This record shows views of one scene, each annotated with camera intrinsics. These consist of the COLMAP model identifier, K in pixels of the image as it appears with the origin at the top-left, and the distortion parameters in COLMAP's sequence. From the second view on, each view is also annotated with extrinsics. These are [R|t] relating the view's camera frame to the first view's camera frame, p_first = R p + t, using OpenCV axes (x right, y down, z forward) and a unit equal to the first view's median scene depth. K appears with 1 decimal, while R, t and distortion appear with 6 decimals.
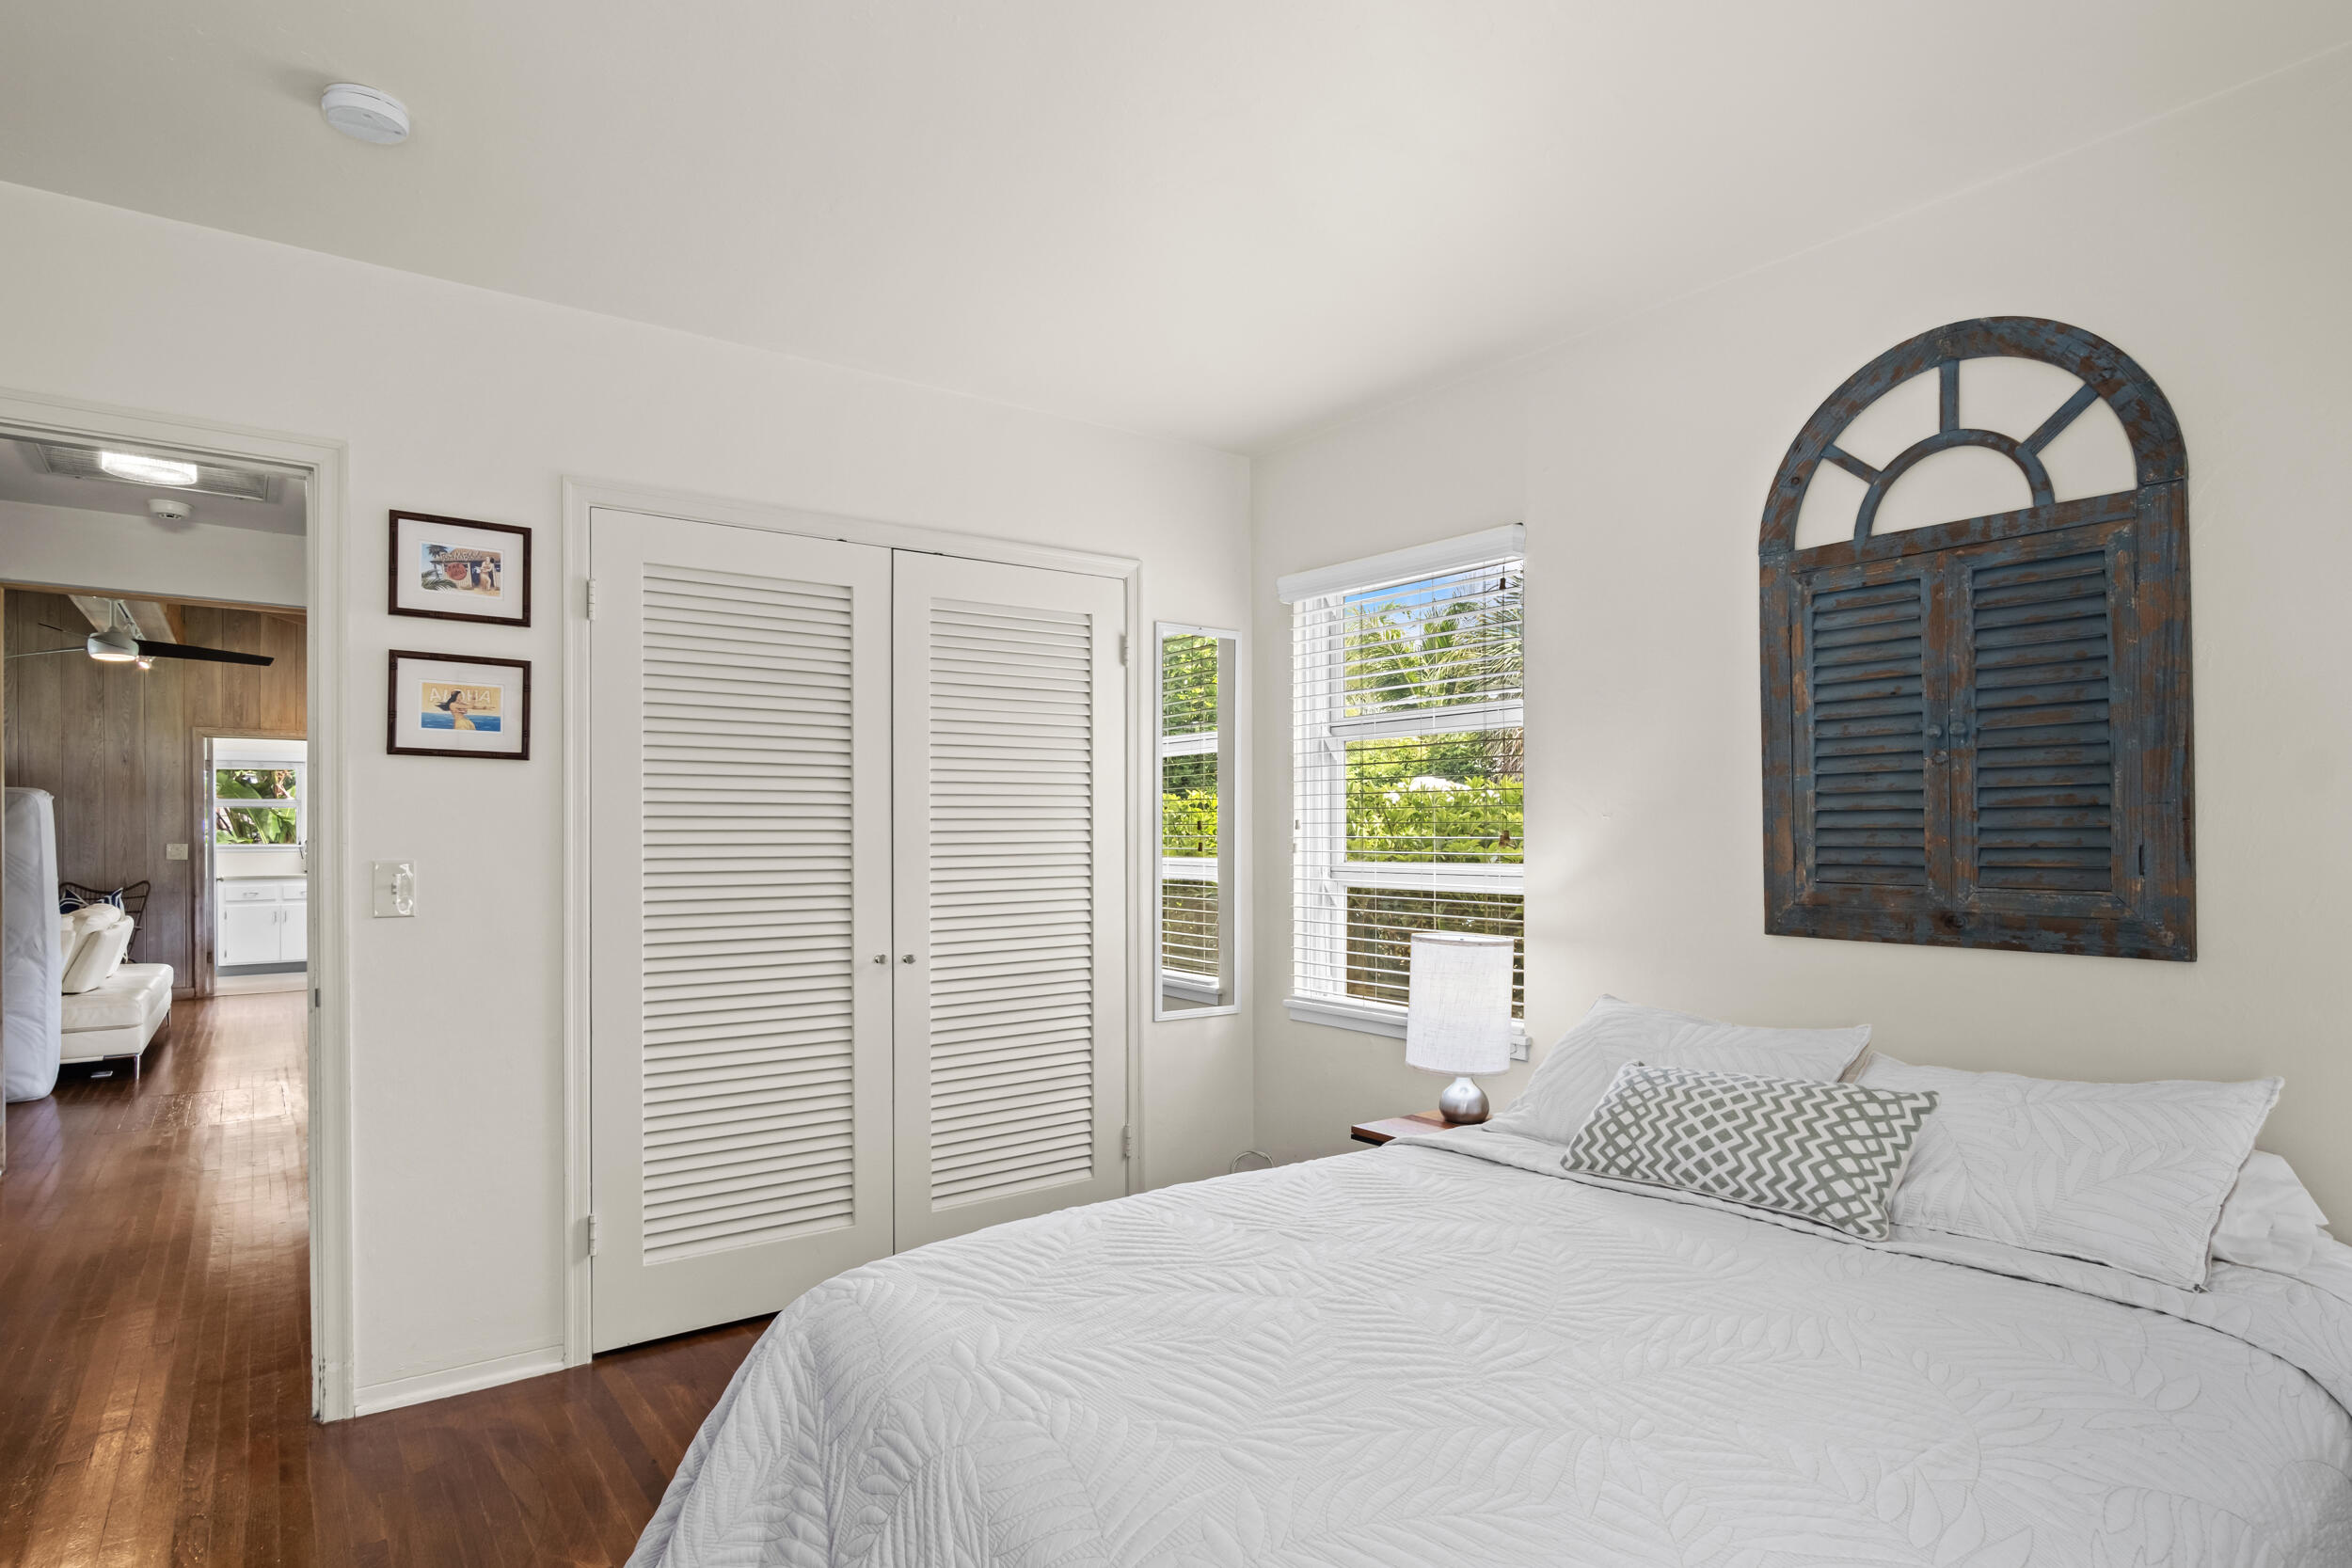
lens RADIAL K [[1255.0, 0, 1188.7], [0, 1255.0, 808.8], [0, 0, 1]] dist [-0.009388, 0.000931]
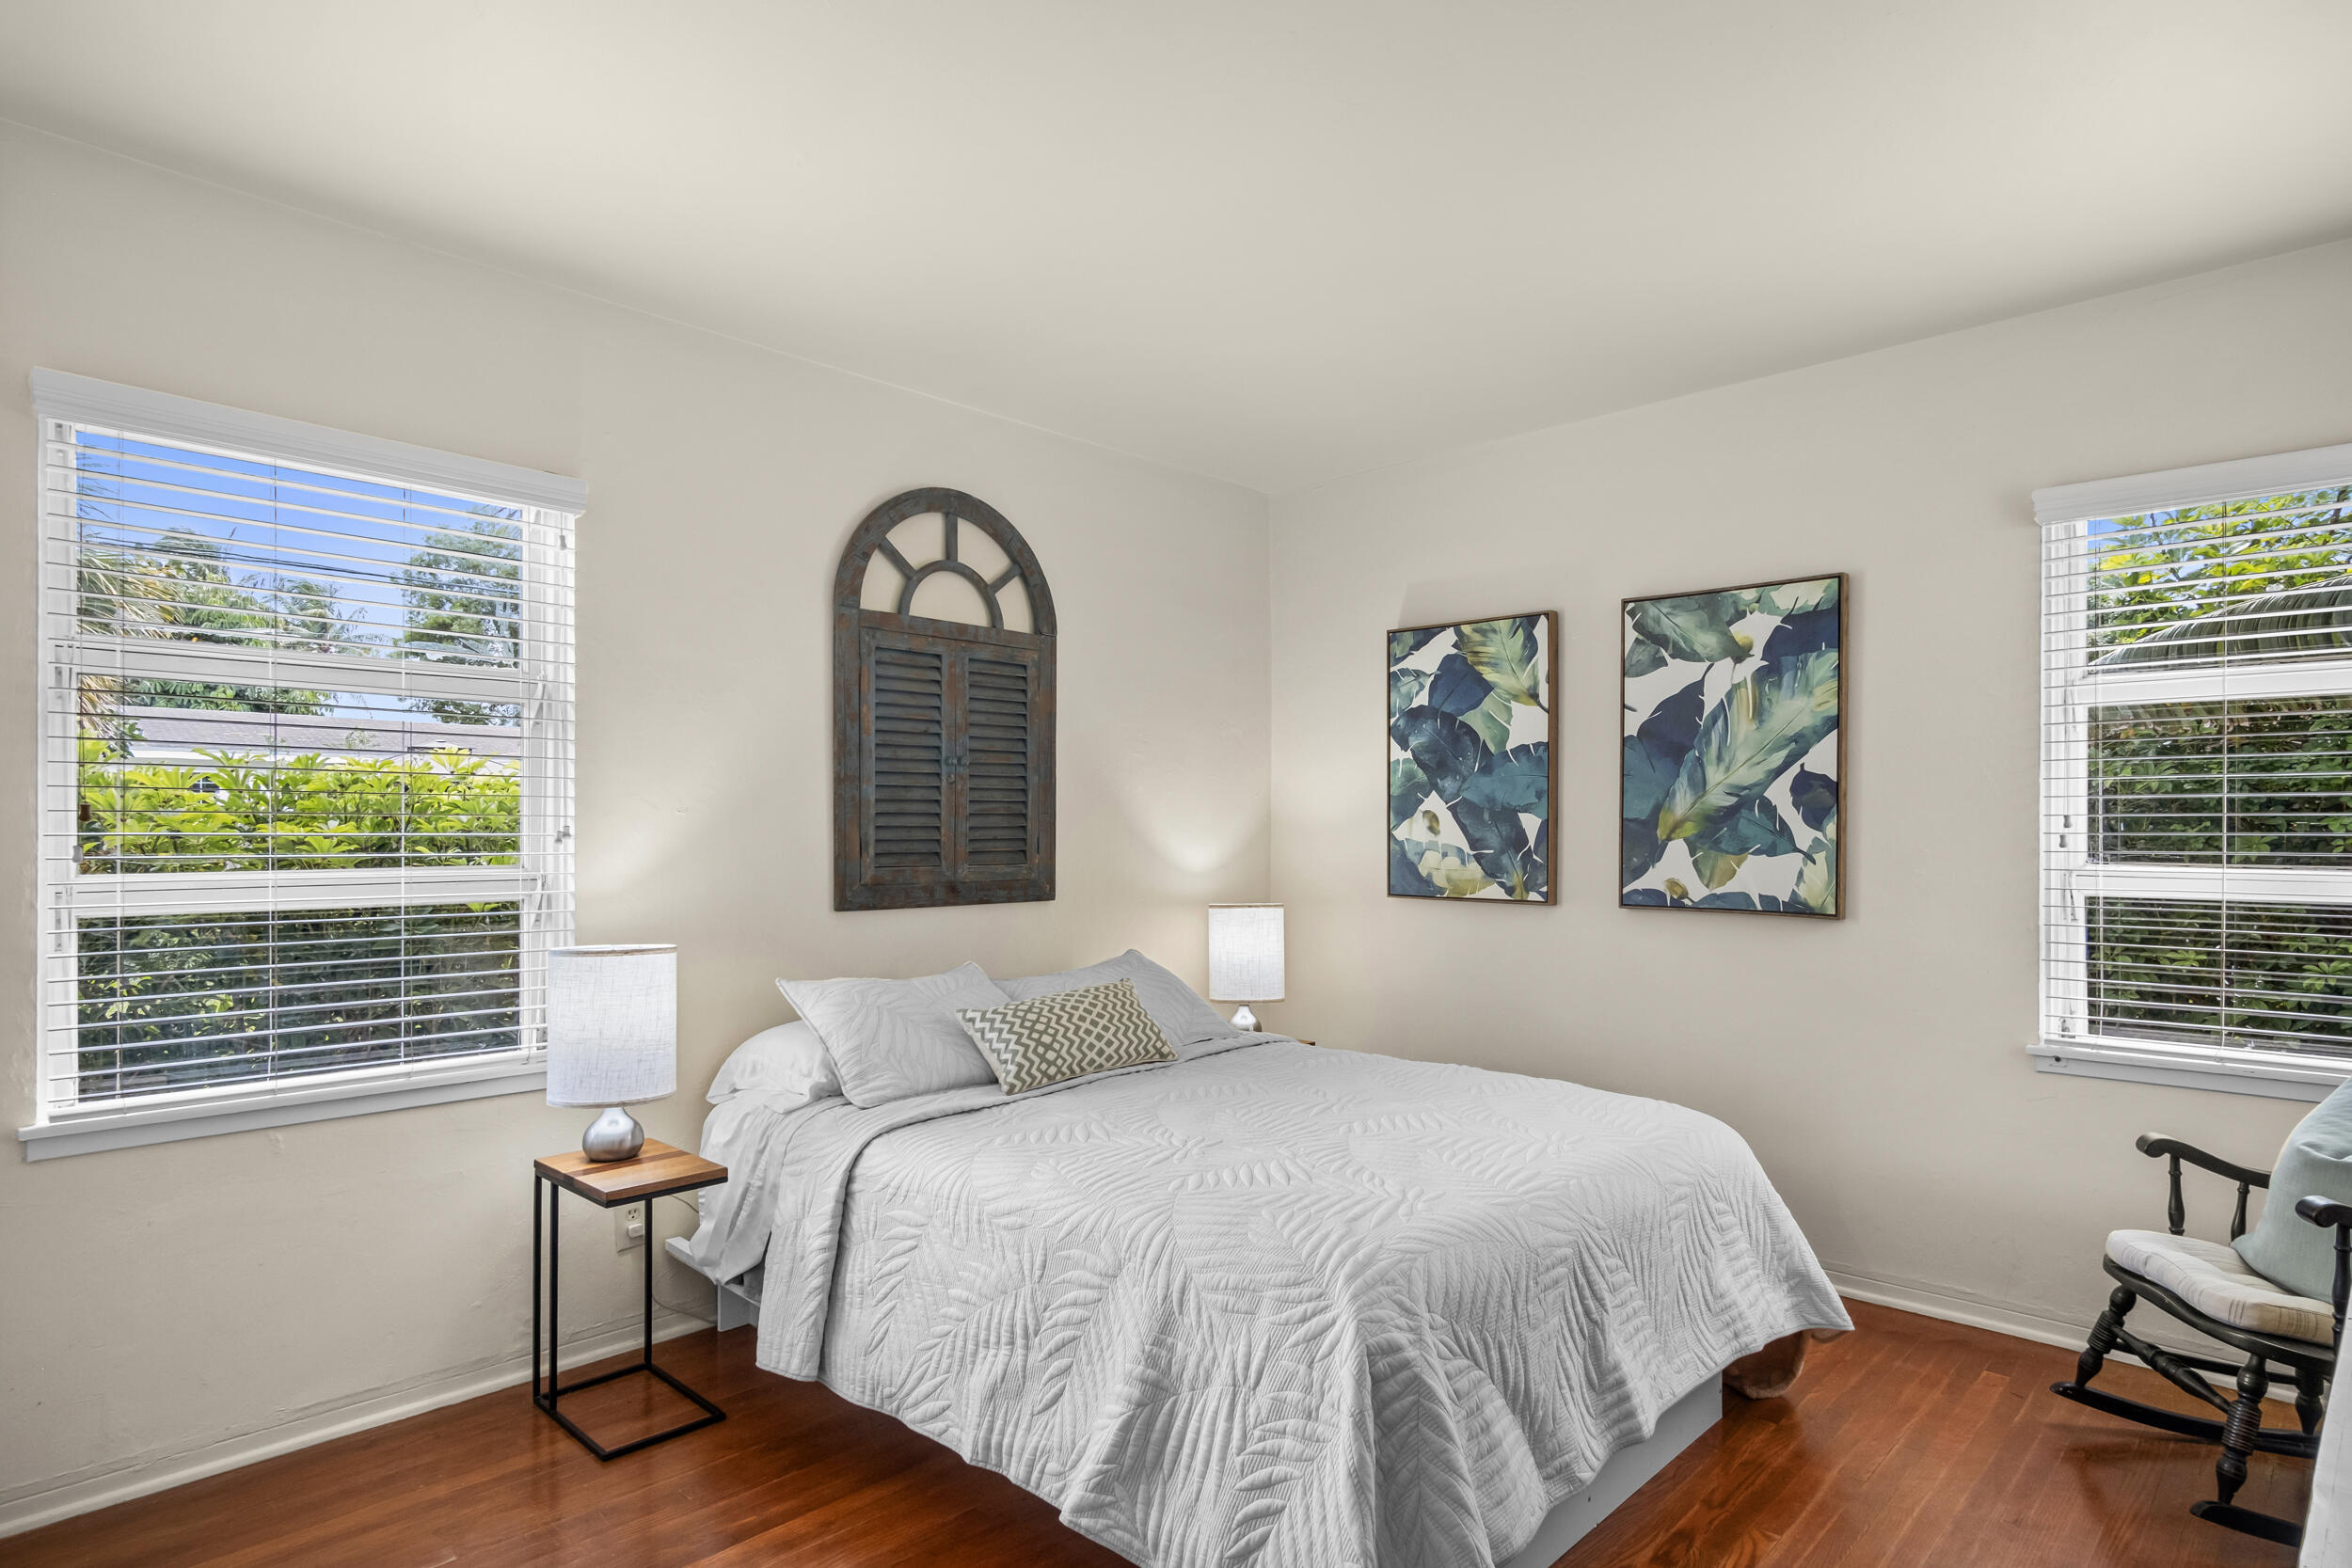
lens RADIAL K [[1255.0, 0, 1188.7], [0, 1255.0, 808.8], [0, 0, 1]] dist [-0.009388, 0.000931]
pose [[-0.163101, 0.018008, 0.986445, -0.908651], [-0.019993, 0.999568, -0.021553, 0.020676], [-0.986407, -0.023237, -0.162670, 0.955296]]
